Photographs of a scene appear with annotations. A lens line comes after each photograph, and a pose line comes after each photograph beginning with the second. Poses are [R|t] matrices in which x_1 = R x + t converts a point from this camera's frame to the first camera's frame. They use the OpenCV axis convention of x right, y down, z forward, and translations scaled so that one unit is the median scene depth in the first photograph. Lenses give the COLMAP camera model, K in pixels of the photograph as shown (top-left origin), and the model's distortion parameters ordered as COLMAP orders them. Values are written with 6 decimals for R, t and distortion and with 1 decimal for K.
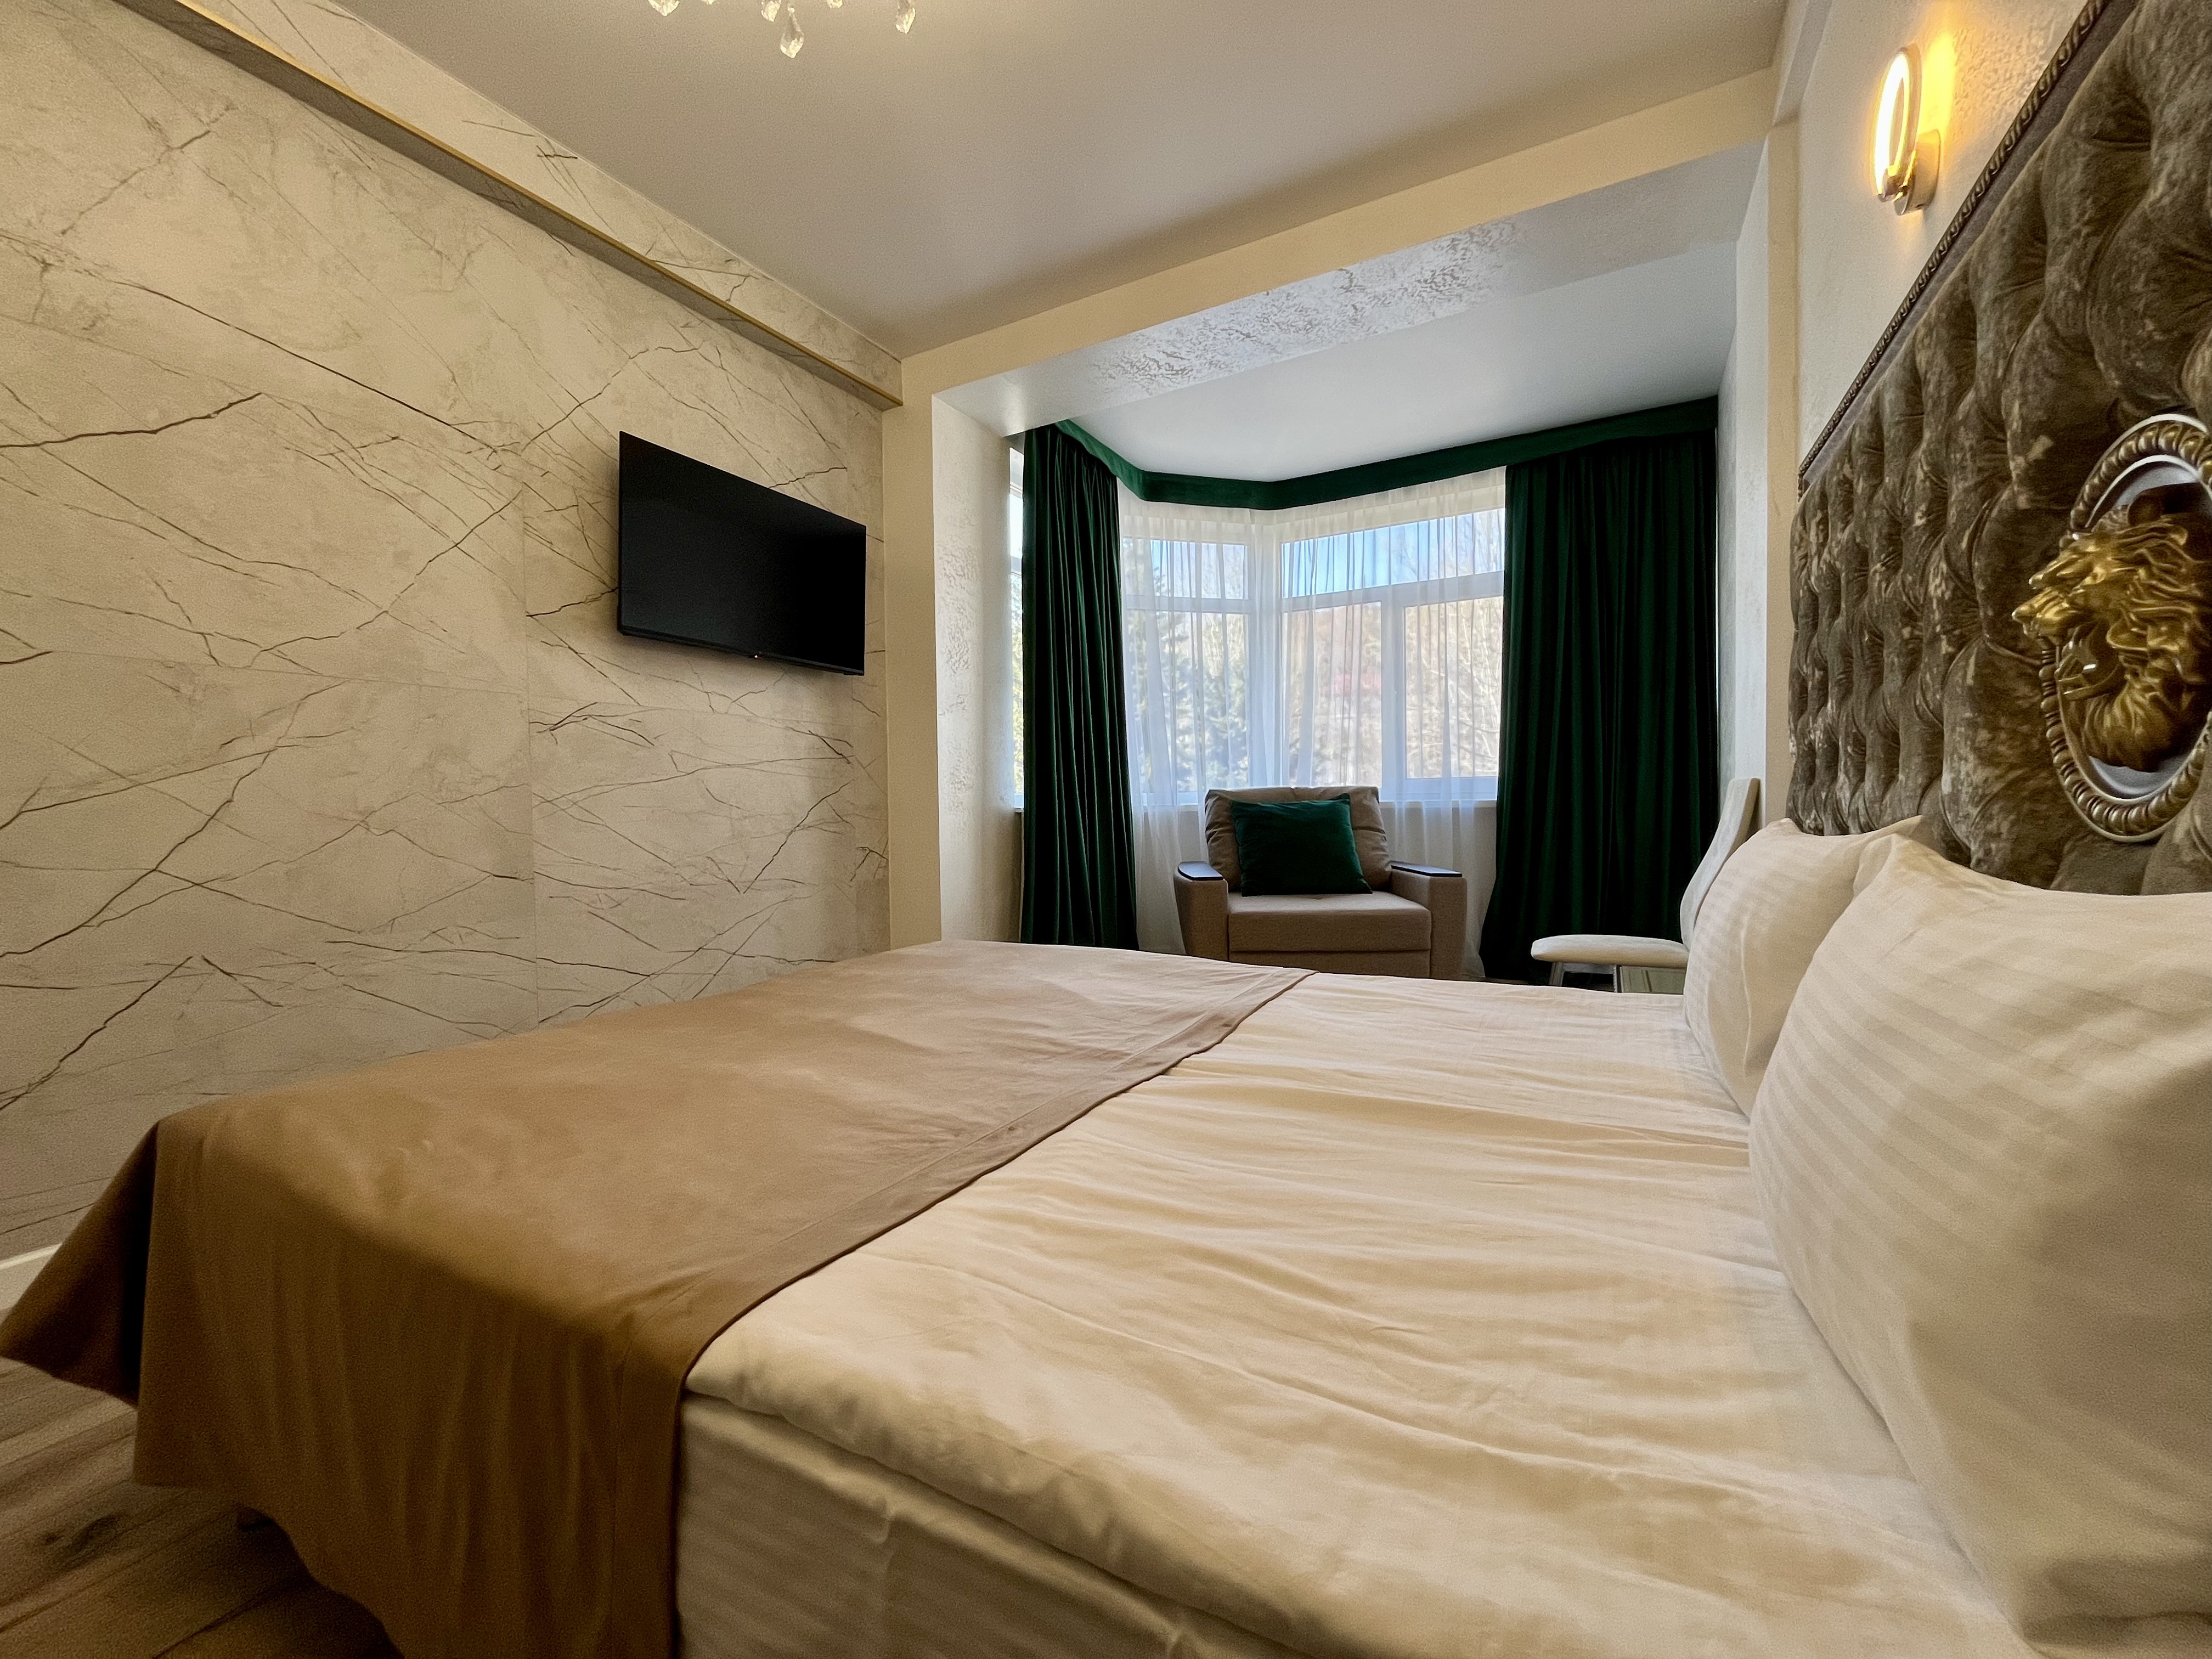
lens RADIAL K [[891.0, 0, 1092.5], [0, 891.0, 834.8], [0, 0, 1]] dist [-0.002205, -0.000274]
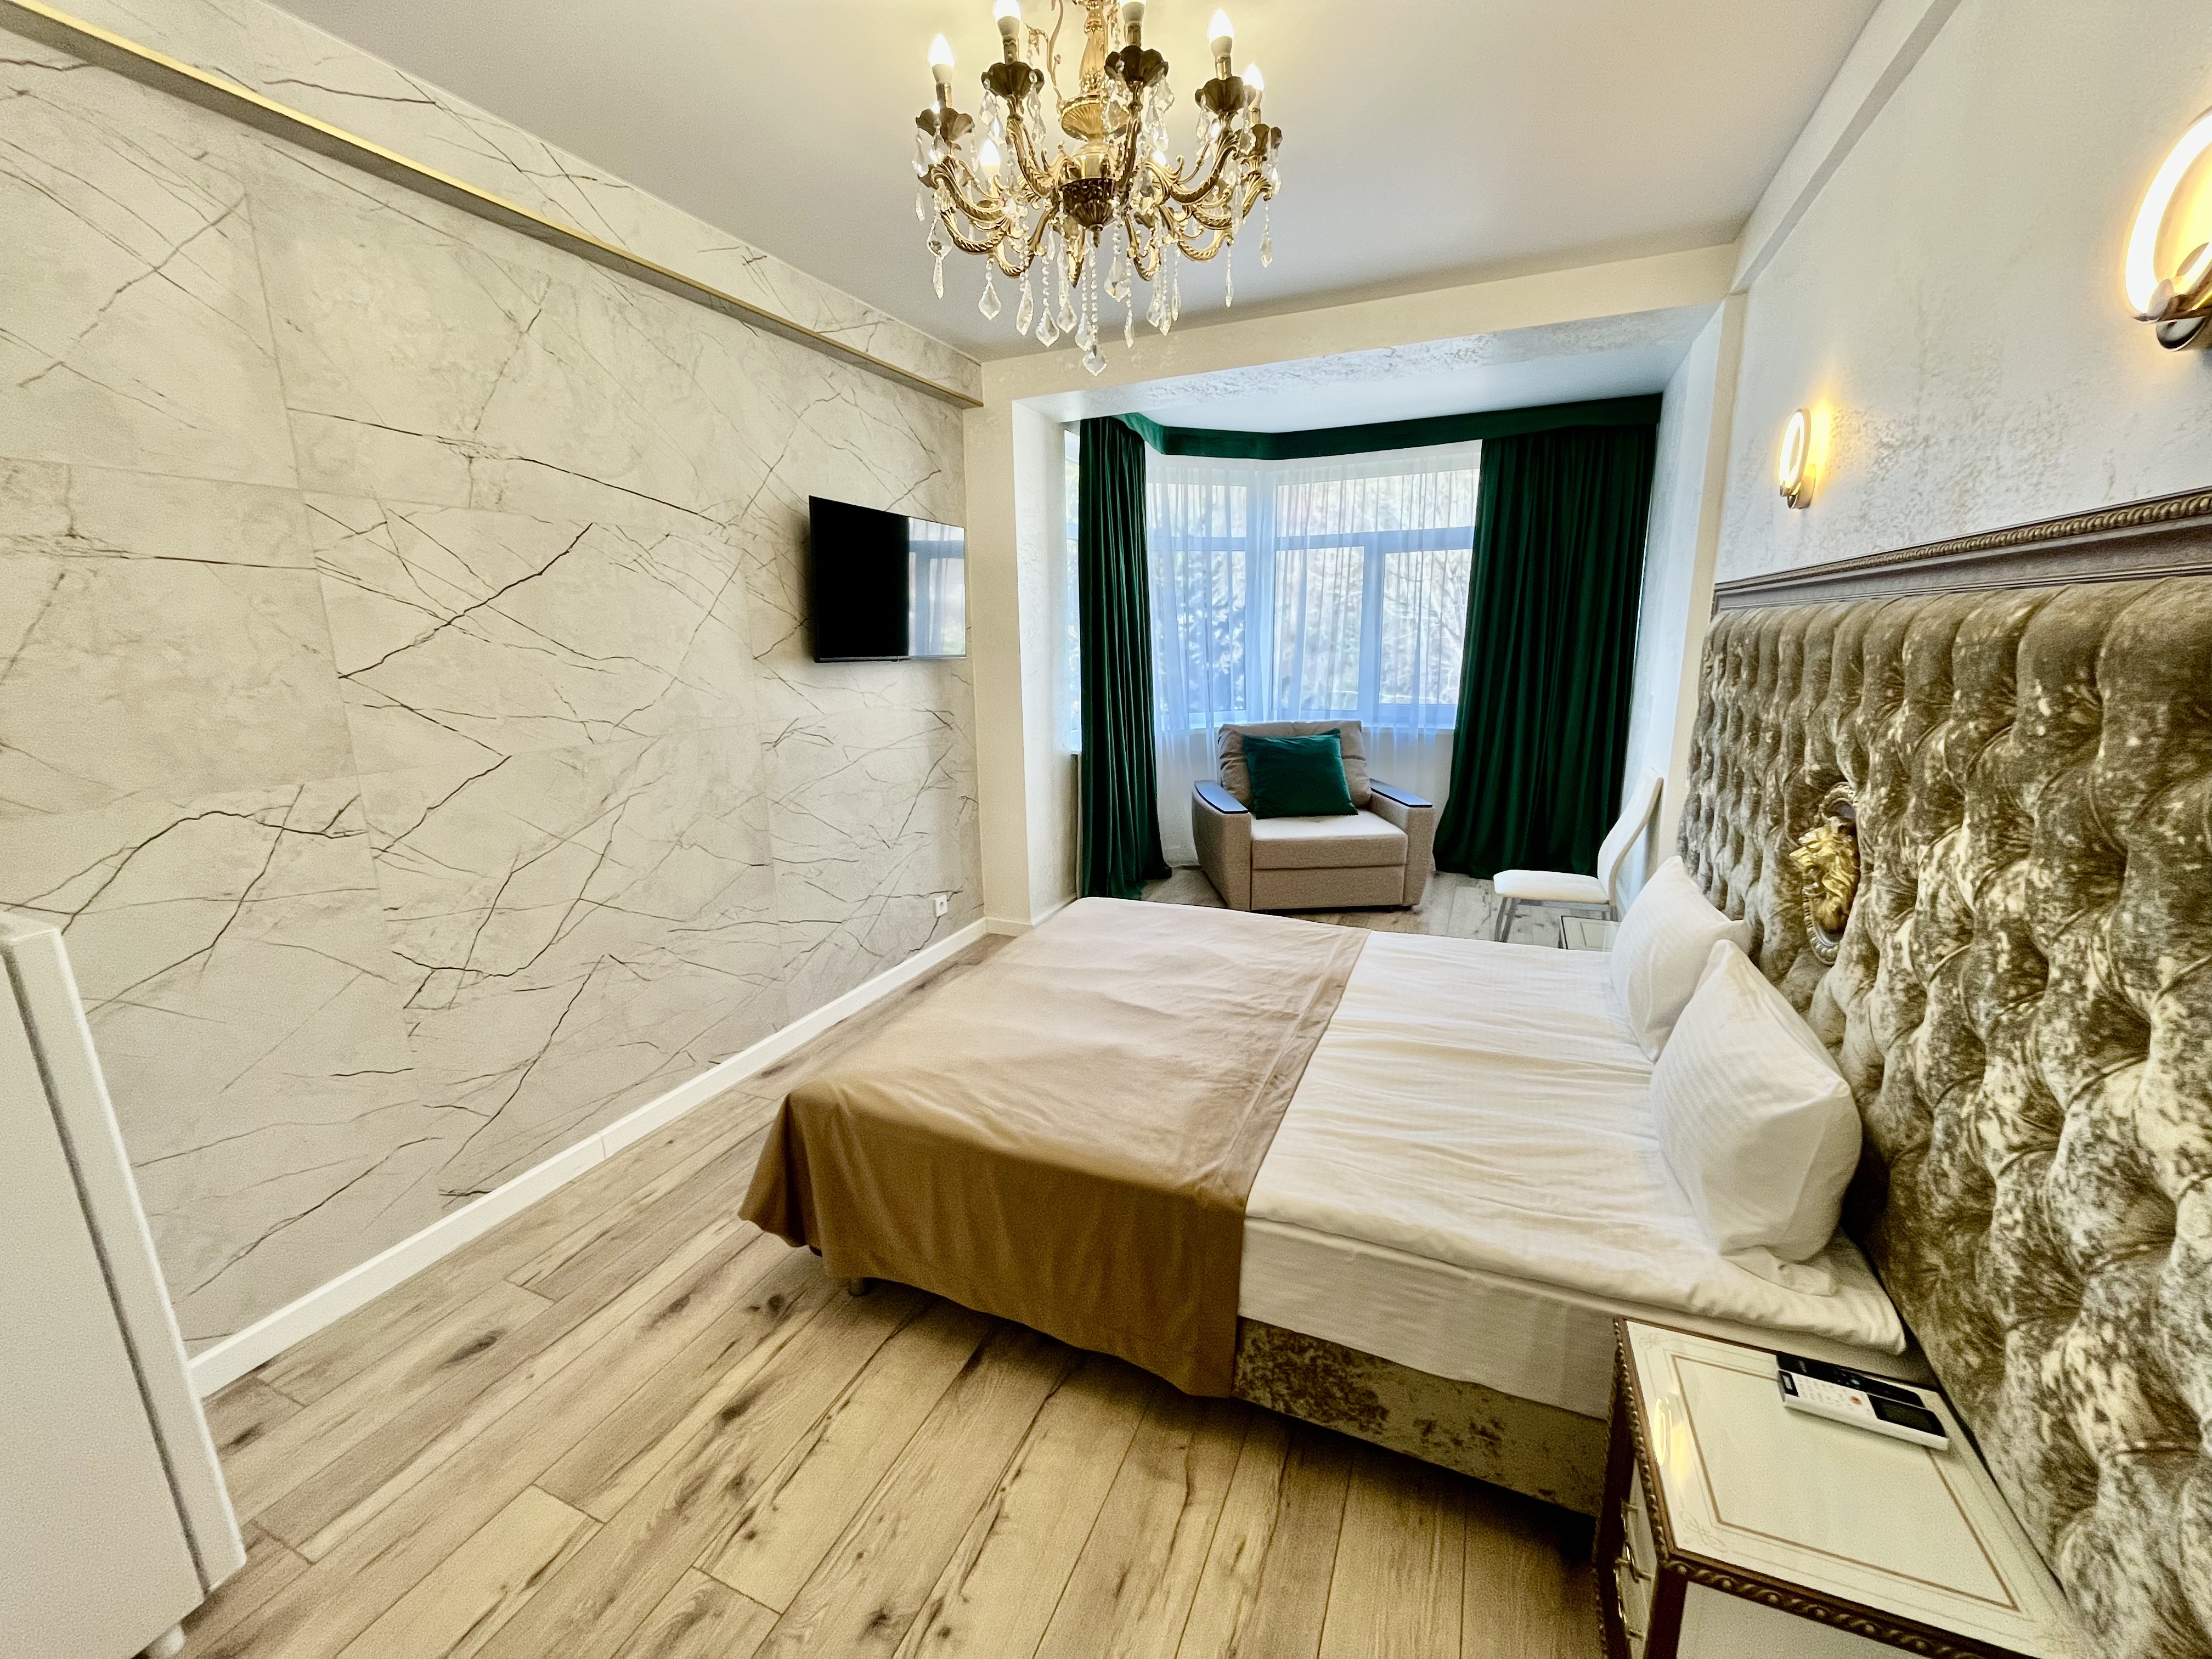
lens RADIAL K [[891.0, 0, 1092.5], [0, 891.0, 834.8], [0, 0, 1]] dist [-0.002205, -0.000274]
pose [[0.995687, -0.025309, 0.089262, -0.269433], [0.008317, 0.982550, 0.185814, -0.223685], [-0.092407, -0.184270, 0.978522, -0.302715]]
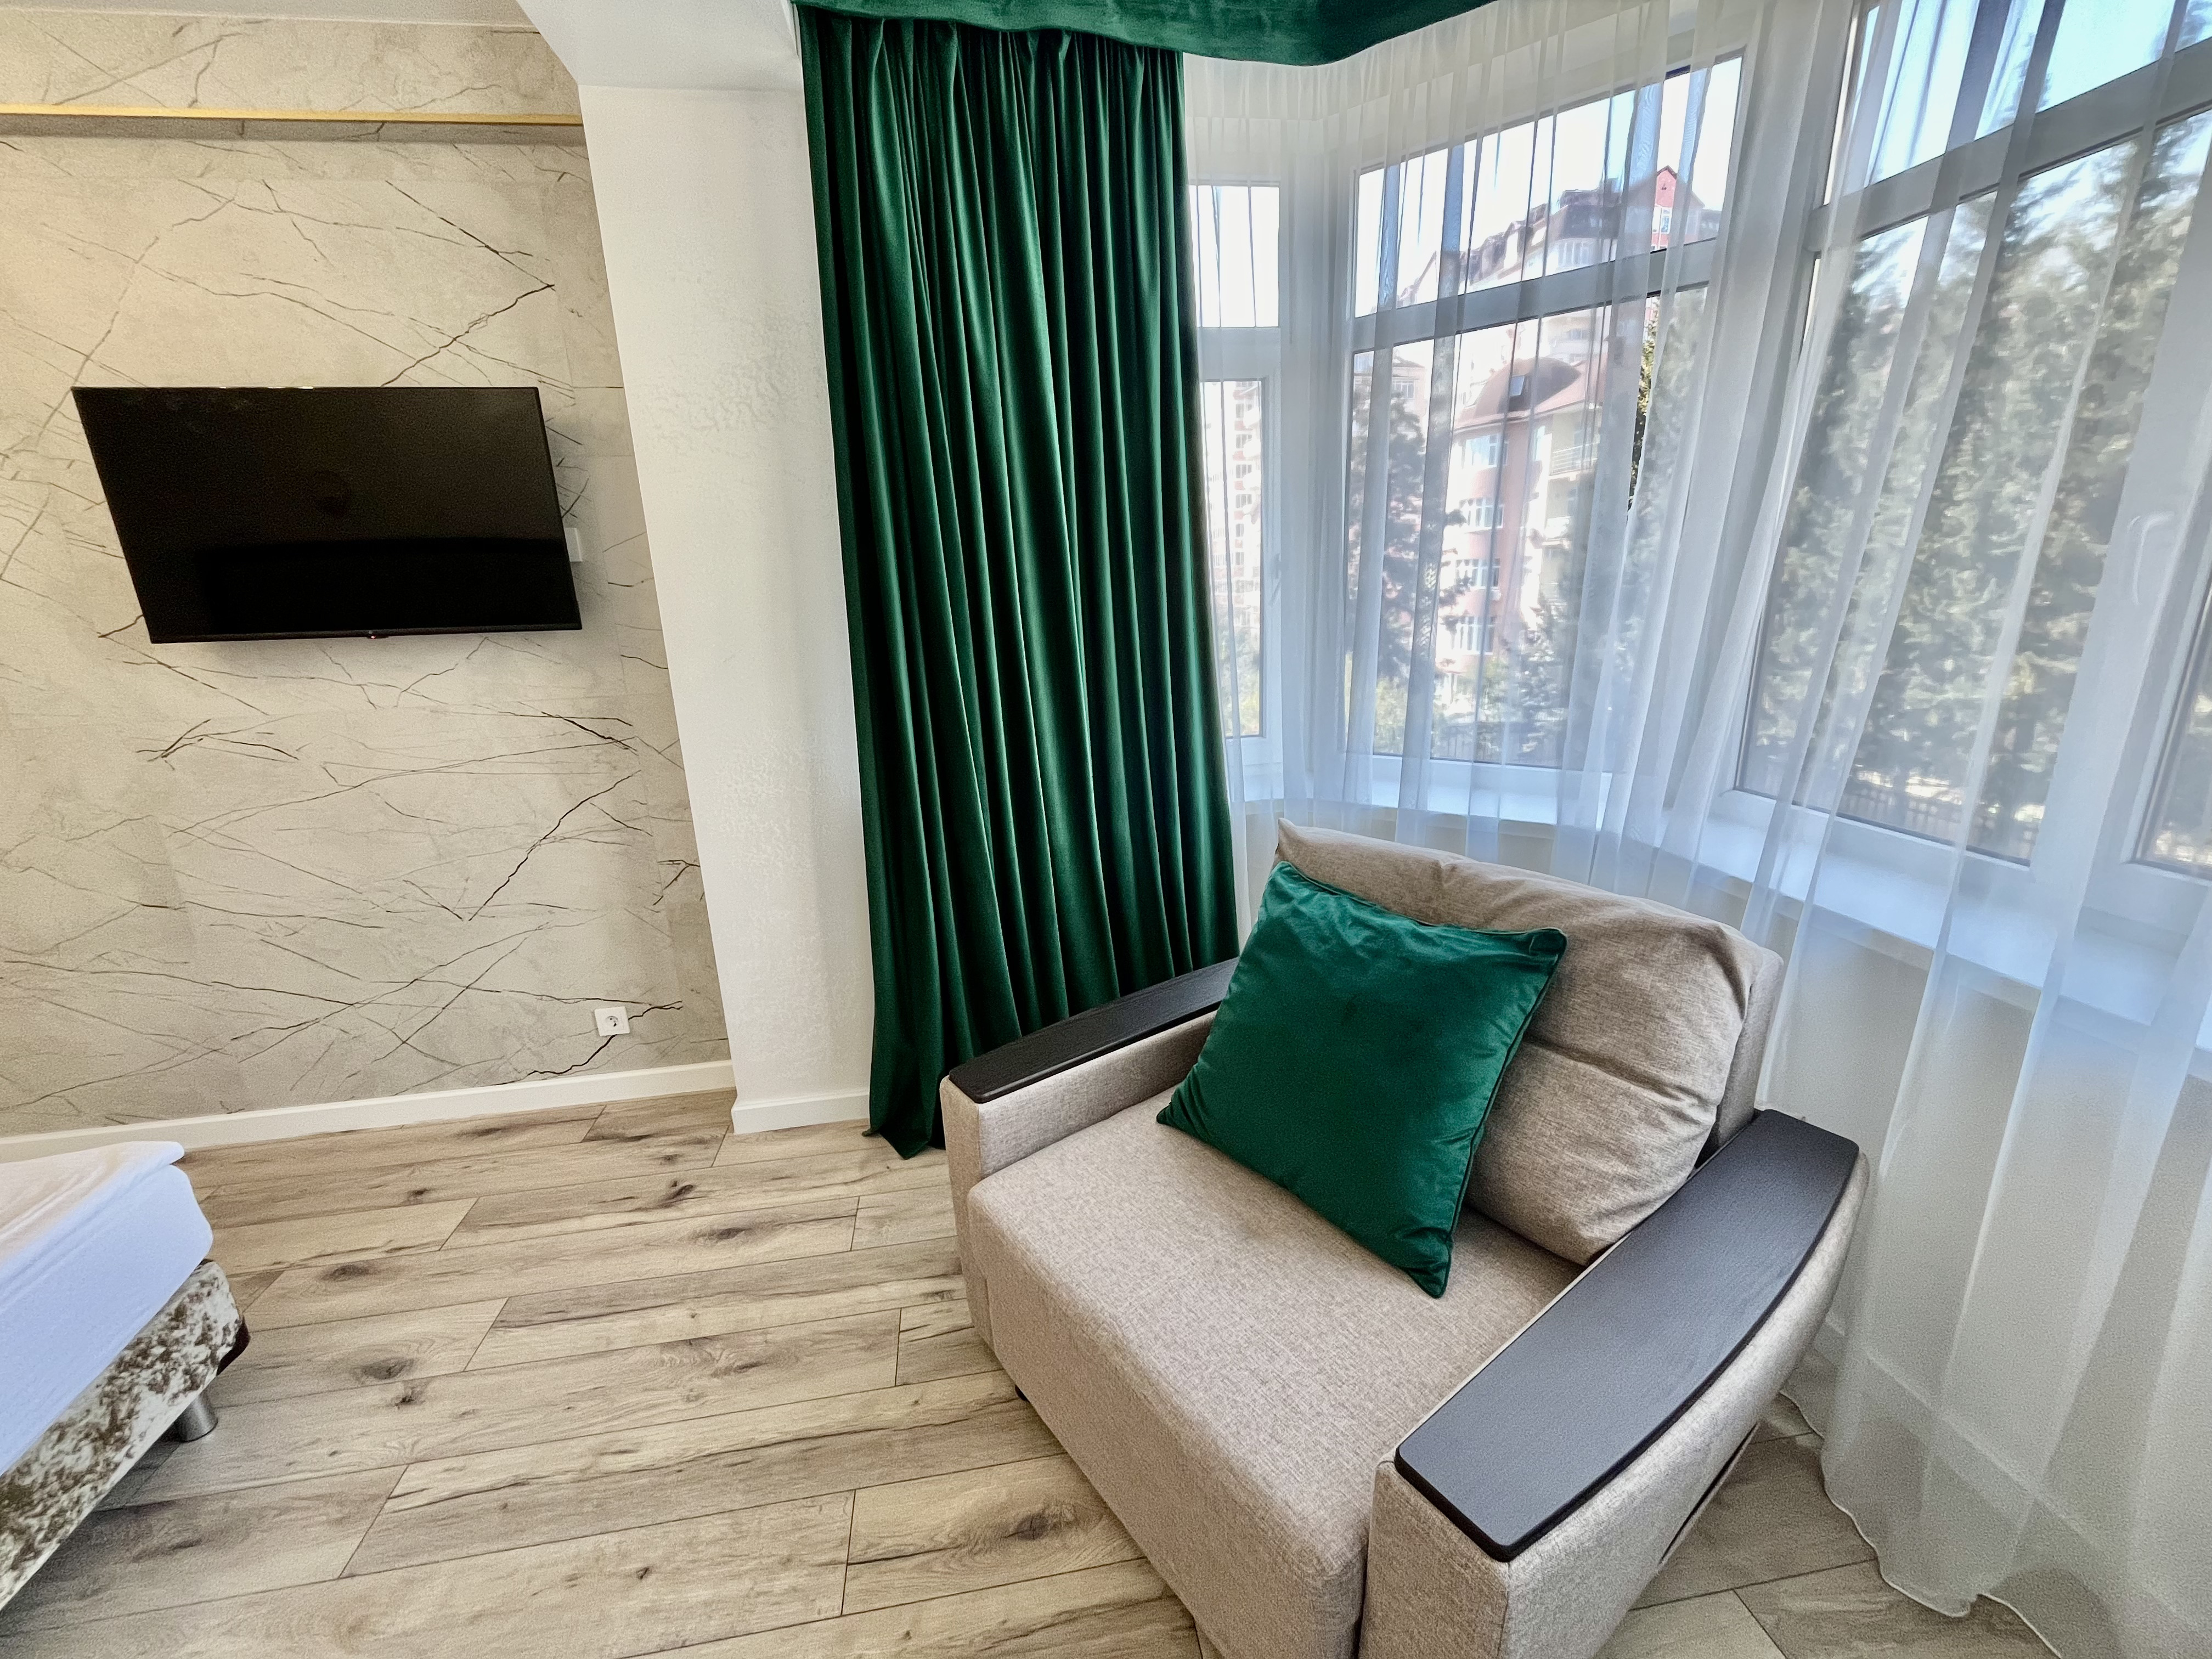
lens RADIAL K [[891.0, 0, 1092.5], [0, 891.0, 834.8], [0, 0, 1]] dist [-0.002205, -0.000274]
pose [[0.617283, 0.200234, -0.760834, 0.704733], [0.005445, 0.965960, 0.258636, -0.270201], [0.786722, -0.163794, 0.595180, 1.183441]]
